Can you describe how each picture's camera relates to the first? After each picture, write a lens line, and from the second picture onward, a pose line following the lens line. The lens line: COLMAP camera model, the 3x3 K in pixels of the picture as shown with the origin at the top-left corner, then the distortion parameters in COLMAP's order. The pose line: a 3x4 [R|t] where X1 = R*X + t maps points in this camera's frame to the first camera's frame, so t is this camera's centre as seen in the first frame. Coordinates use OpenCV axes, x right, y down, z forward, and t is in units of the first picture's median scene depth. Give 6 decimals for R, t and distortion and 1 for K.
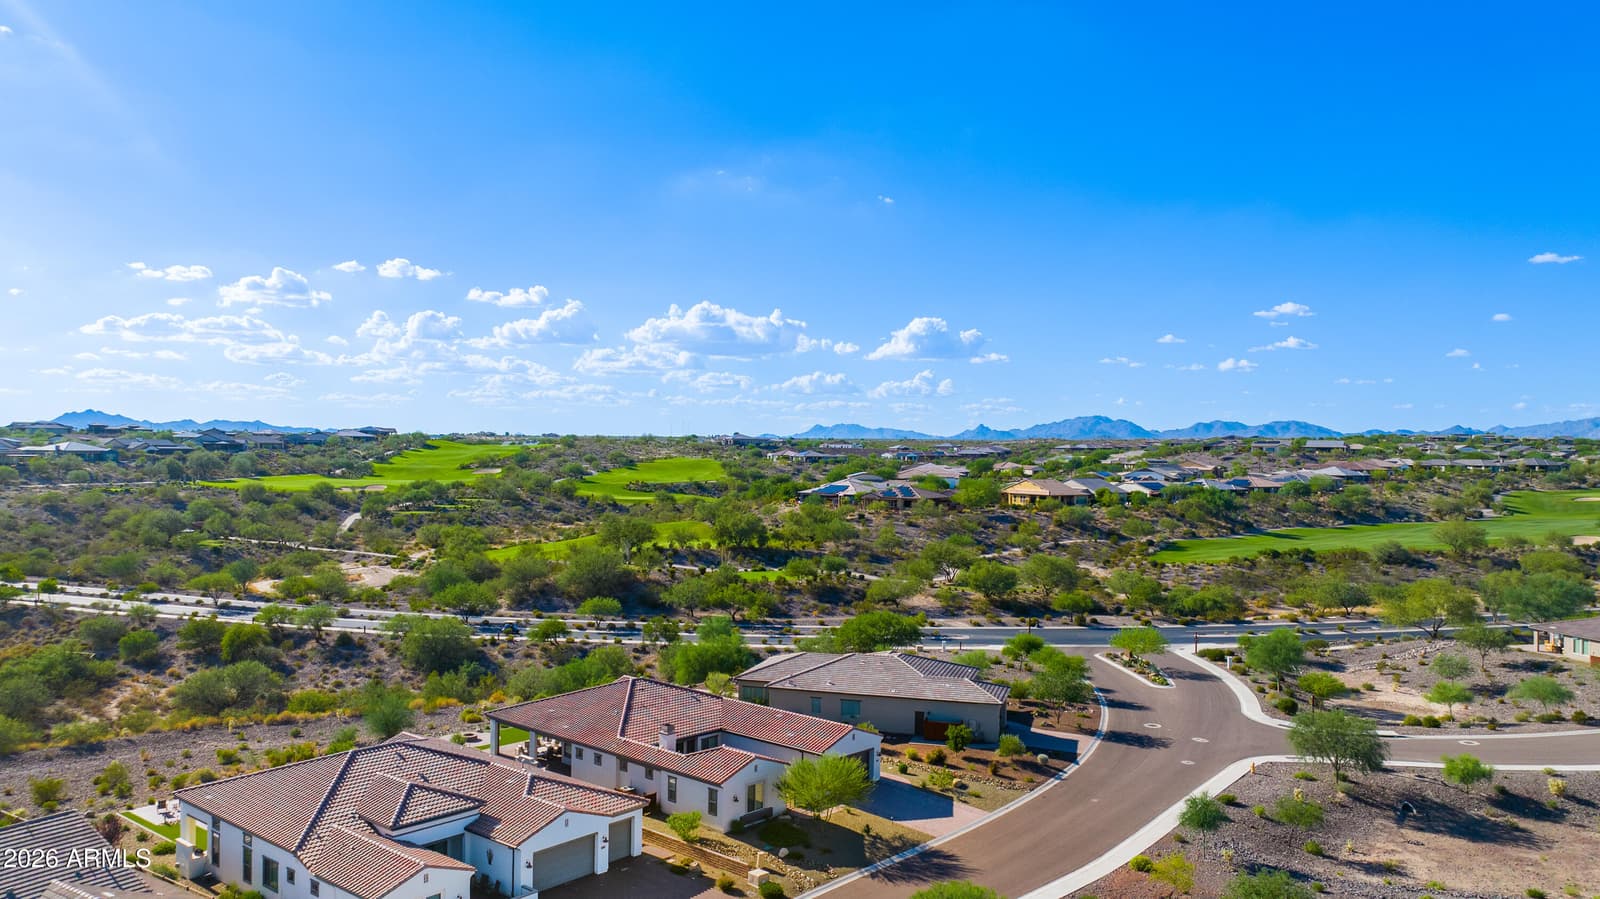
lens RADIAL K [[1142.5, 0, 800.0], [0, 1142.5, 449.5], [0, 0, 1]] dist [-0.018300, 0.001672]
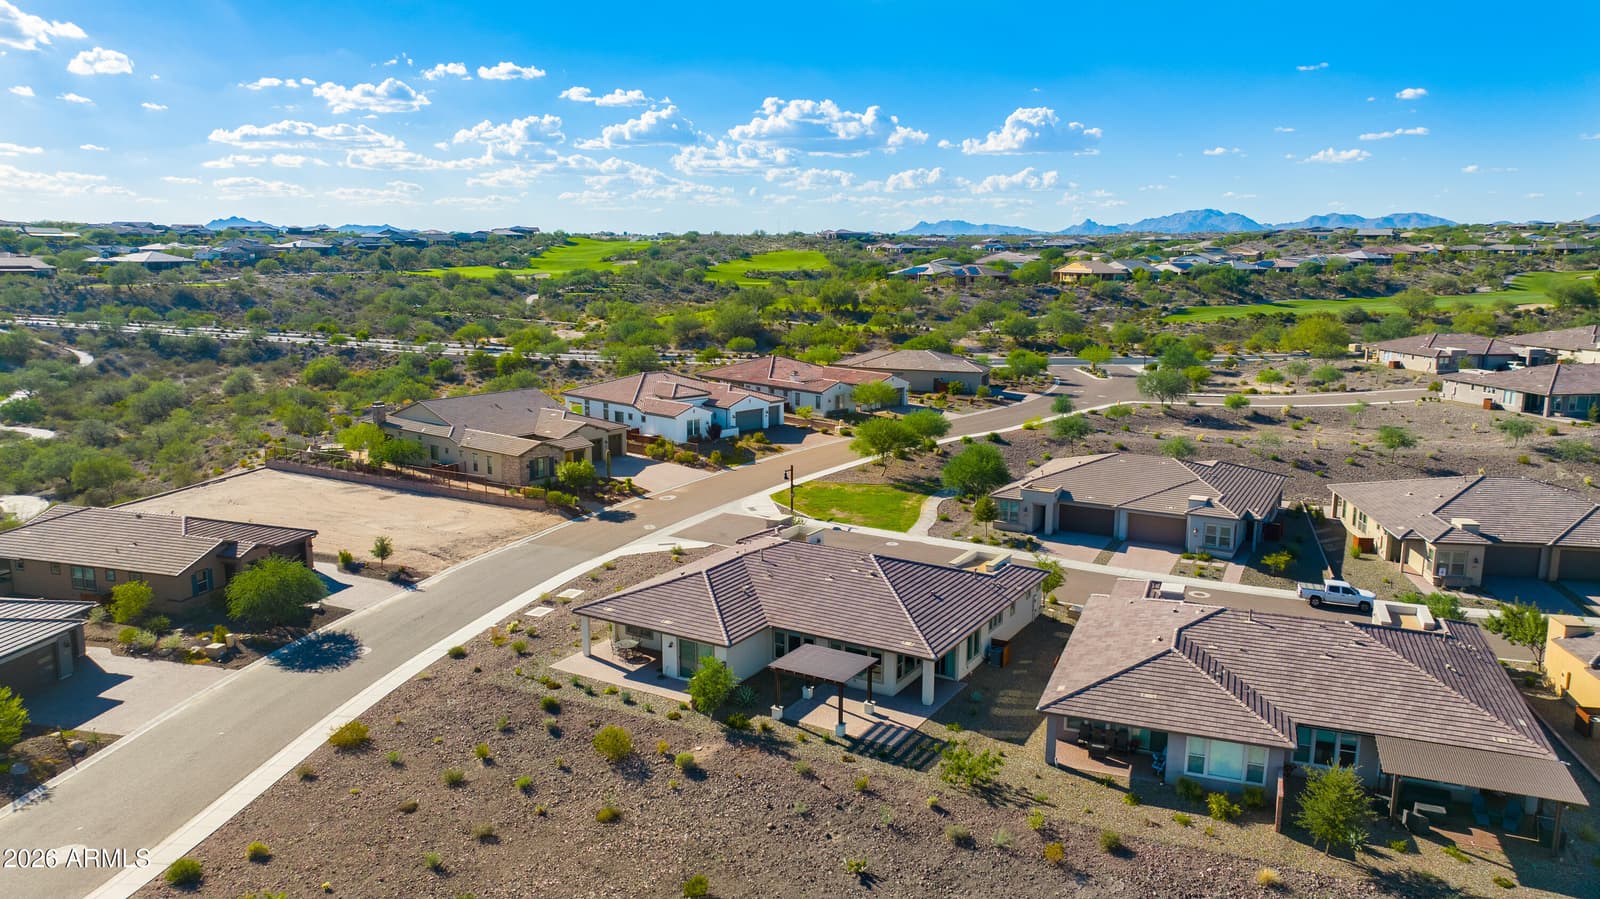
lens RADIAL K [[1123.7, 0, 800.0], [0, 1123.7, 449.5], [0, 0, 1]] dist [-0.019928, 0.003244]
pose [[0.995679, 0.006166, -0.092658, 0.019487], [0.010301, 0.984302, 0.176193, 0.010991], [0.092290, -0.176386, 0.979985, -0.246446]]
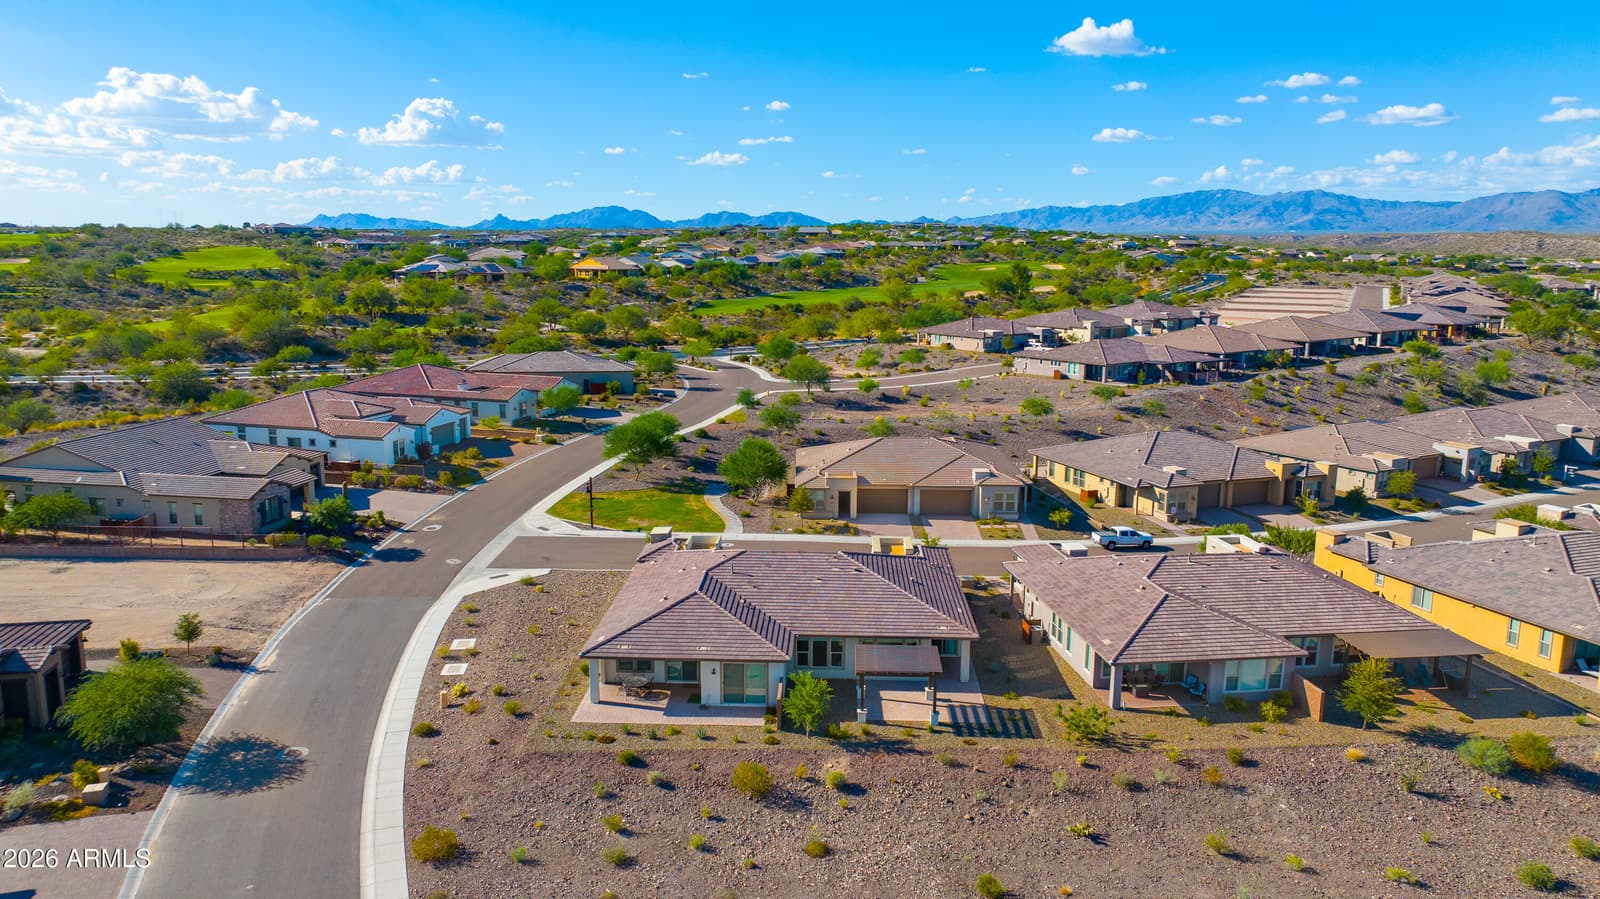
lens RADIAL K [[1123.7, 0, 800.0], [0, 1123.7, 449.5], [0, 0, 1]] dist [-0.019928, 0.003244]
pose [[0.914313, -0.079551, 0.397119, -0.095194], [0.005374, 0.982817, 0.184505, 0.008296], [-0.404972, -0.166561, 0.899030, -0.225831]]
